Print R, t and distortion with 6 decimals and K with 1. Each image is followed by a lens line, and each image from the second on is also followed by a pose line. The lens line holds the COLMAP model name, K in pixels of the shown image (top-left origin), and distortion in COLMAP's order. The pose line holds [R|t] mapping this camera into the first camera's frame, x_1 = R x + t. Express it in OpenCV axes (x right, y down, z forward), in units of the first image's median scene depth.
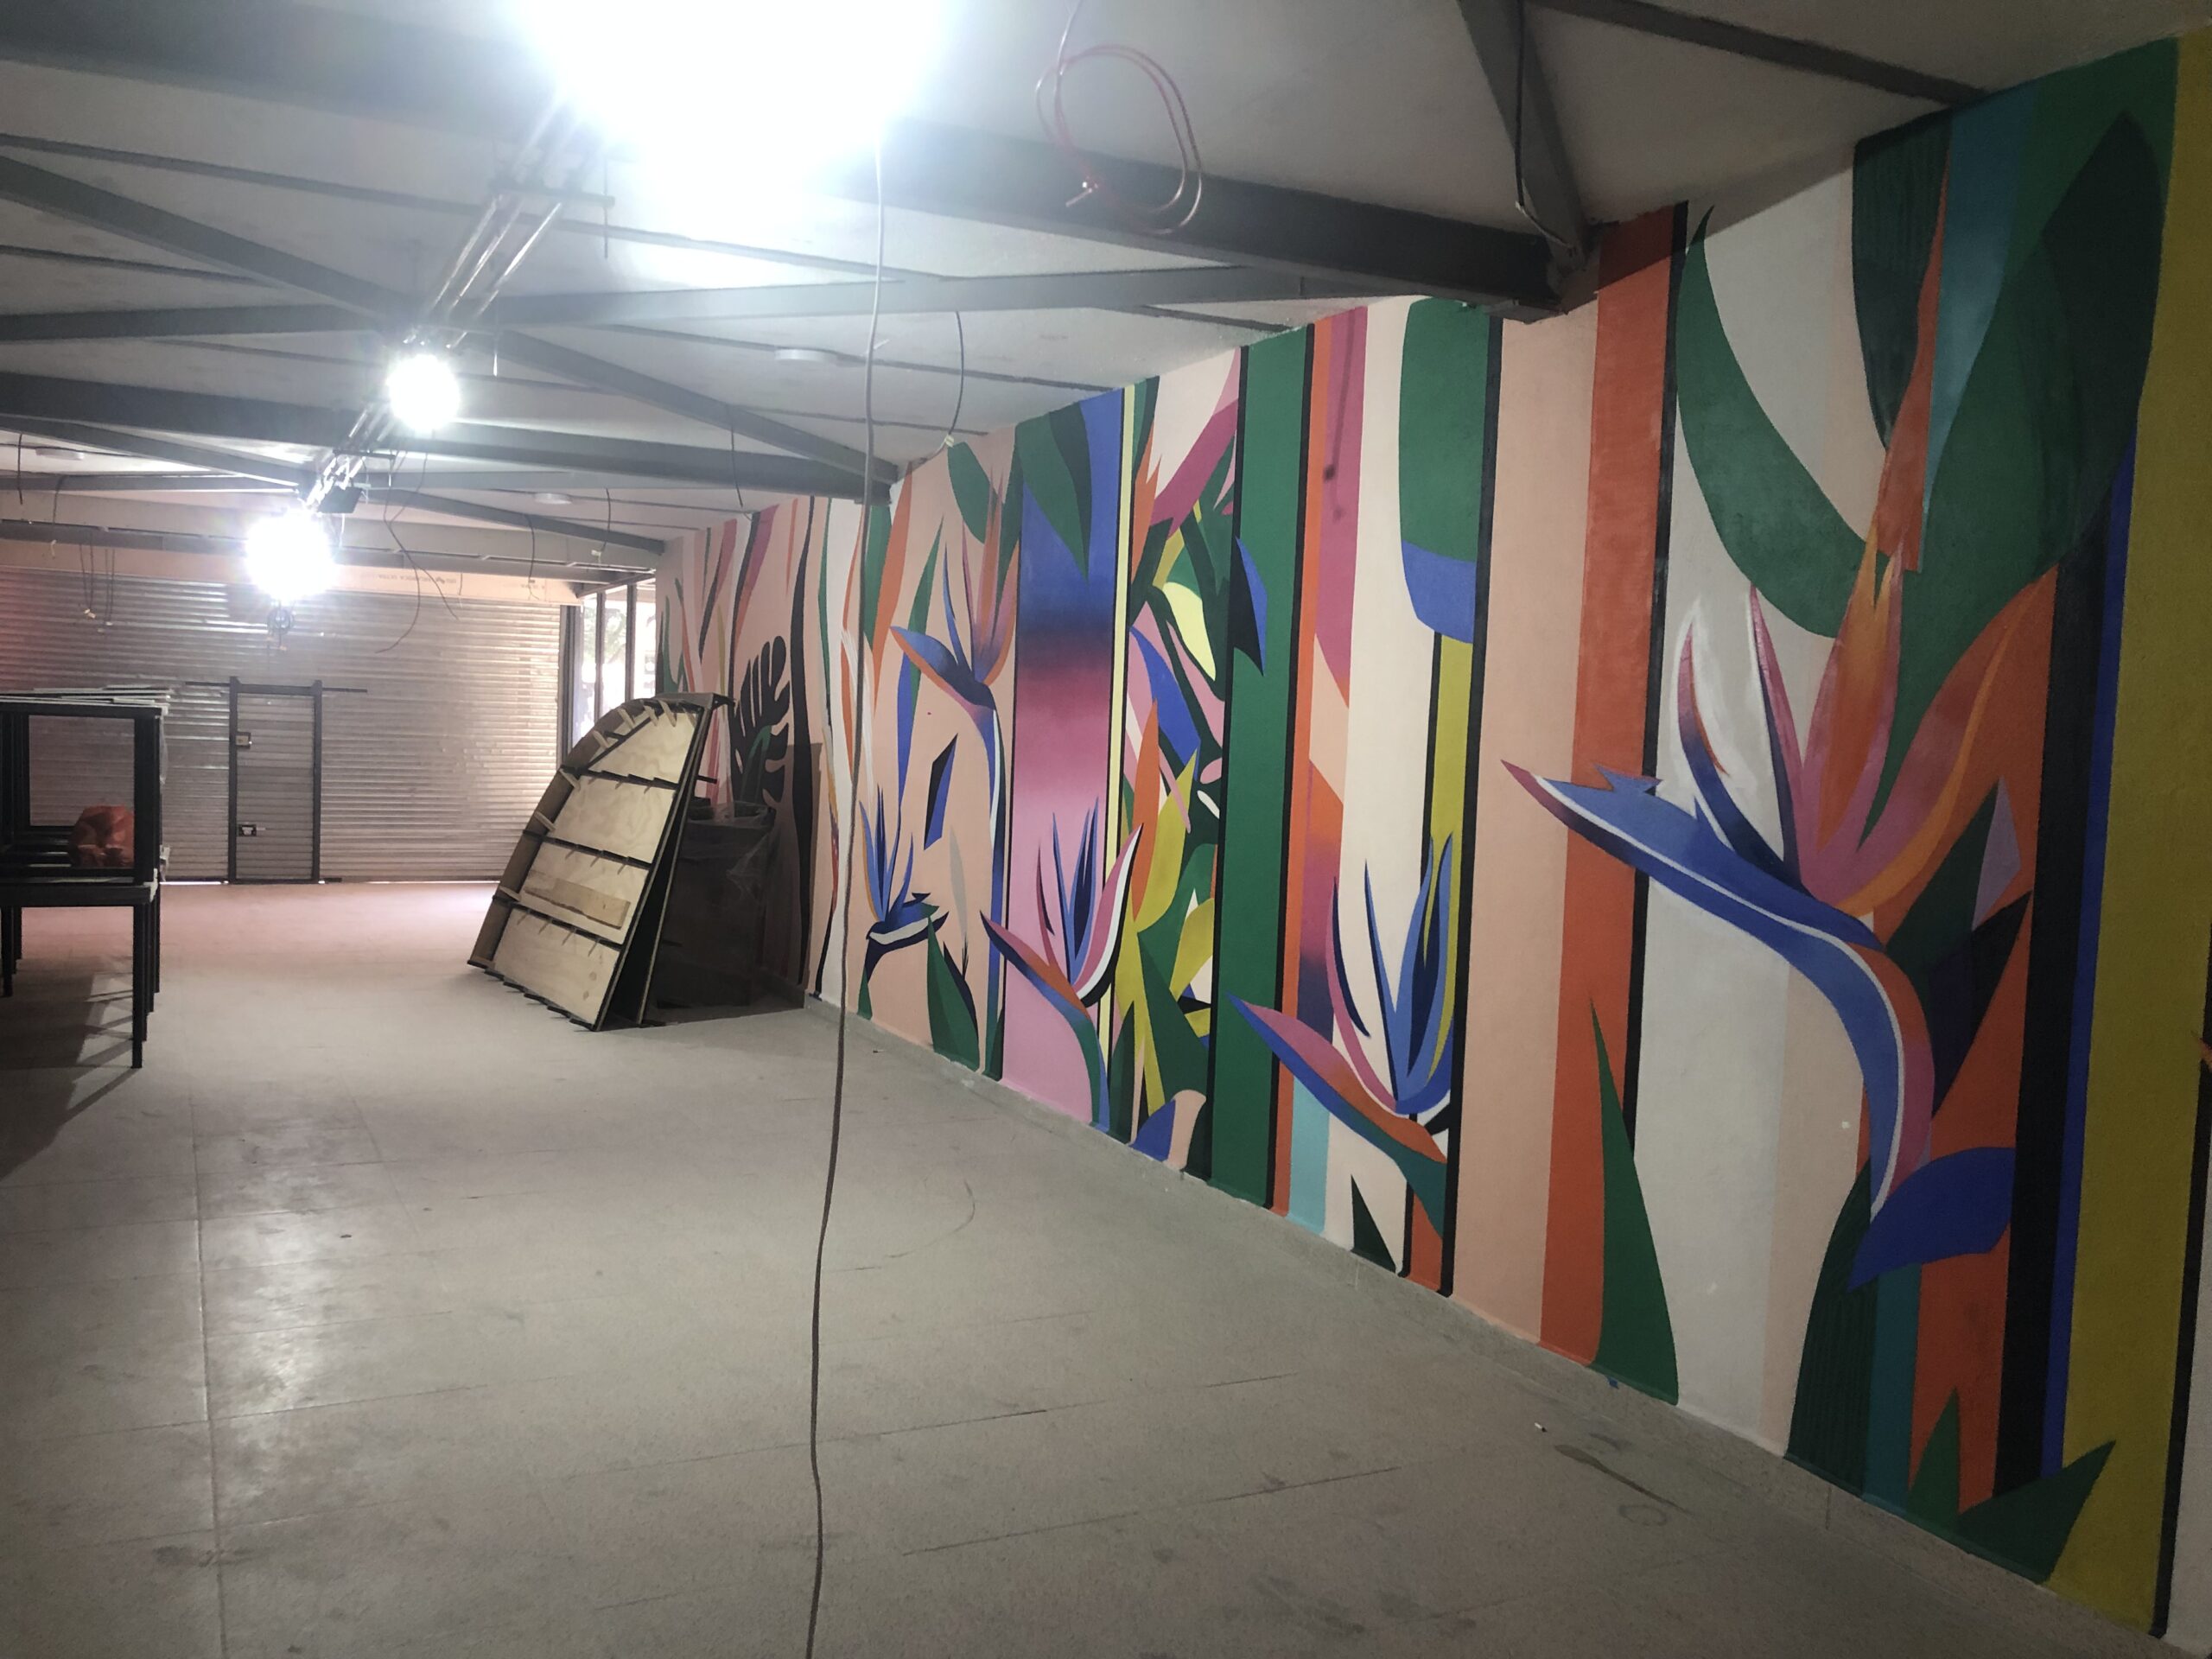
lens RADIAL K [[1766.0, 0, 1106.0], [0, 1766.0, 829.5], [0, 0, 1]] dist [0.137804, -0.337816]
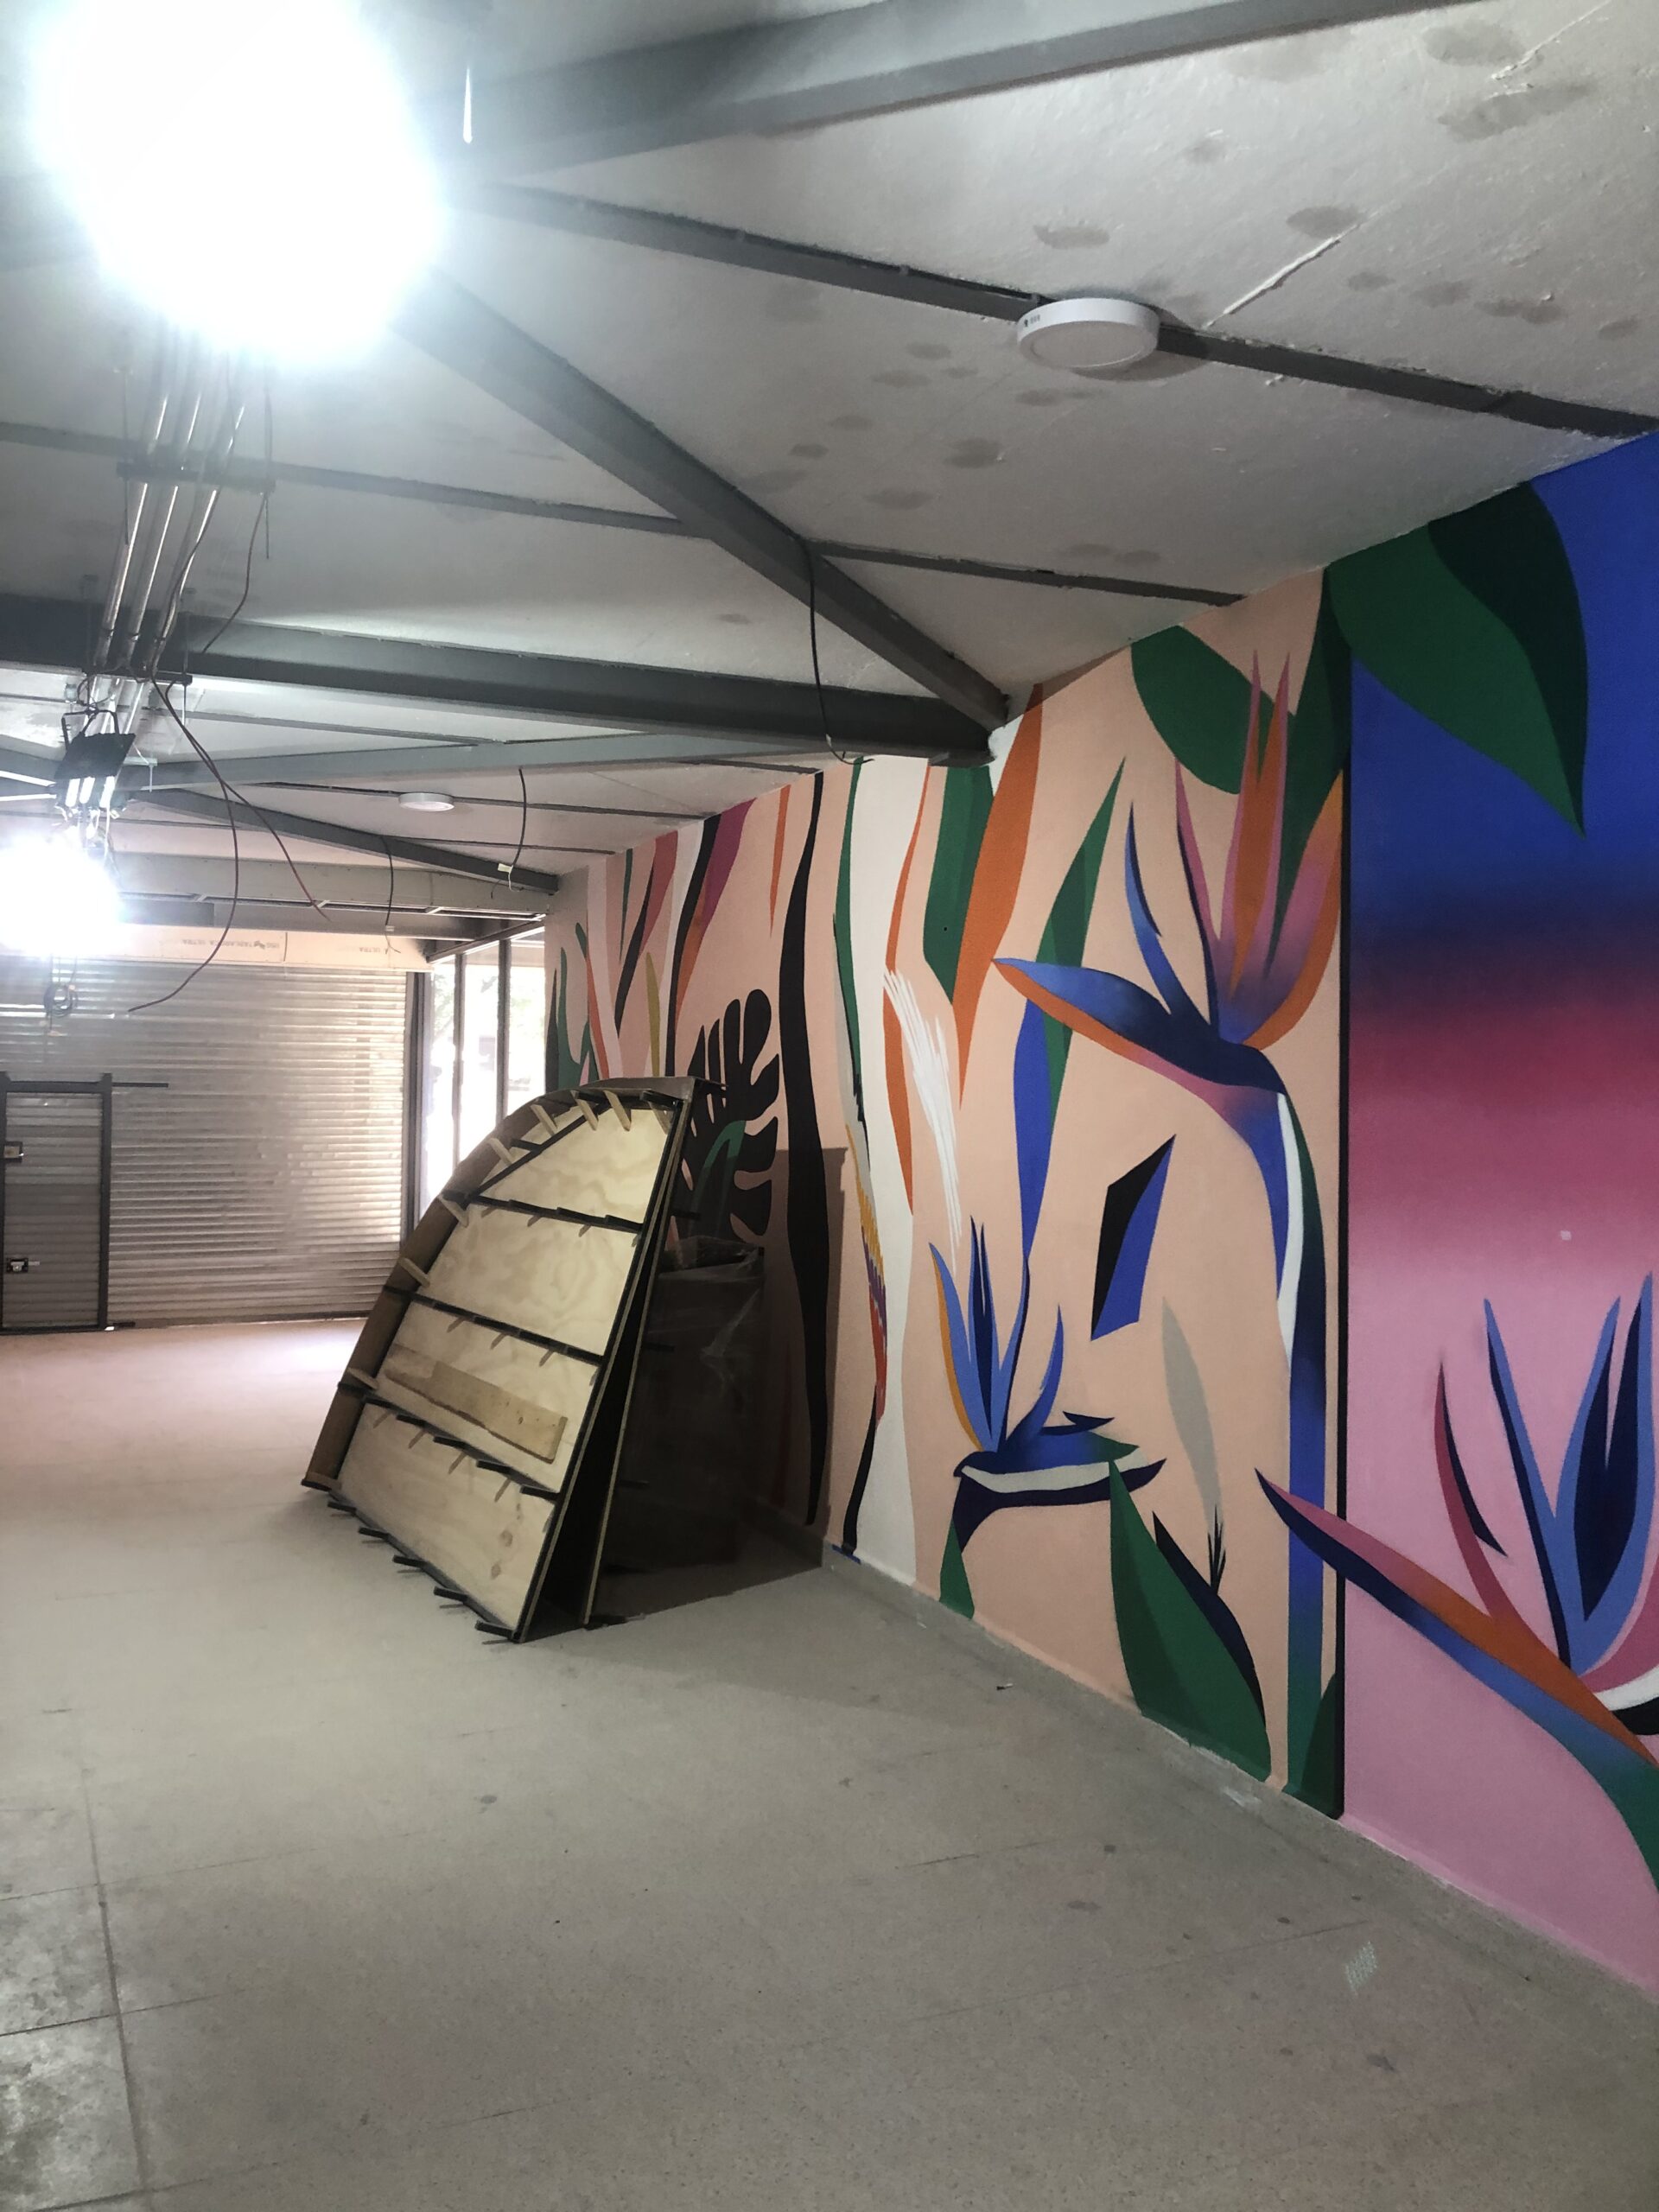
lens RADIAL K [[1767.5, 0, 801.0], [0, 1767.5, 1053.5], [0, 0, 1]] dist [0.109824, -0.223667]
pose [[0.998116, -0.028074, -0.054550, -0.141652], [0.023483, 0.996270, -0.083038, -0.030522], [0.056678, 0.081600, 0.995052, 0.361167]]
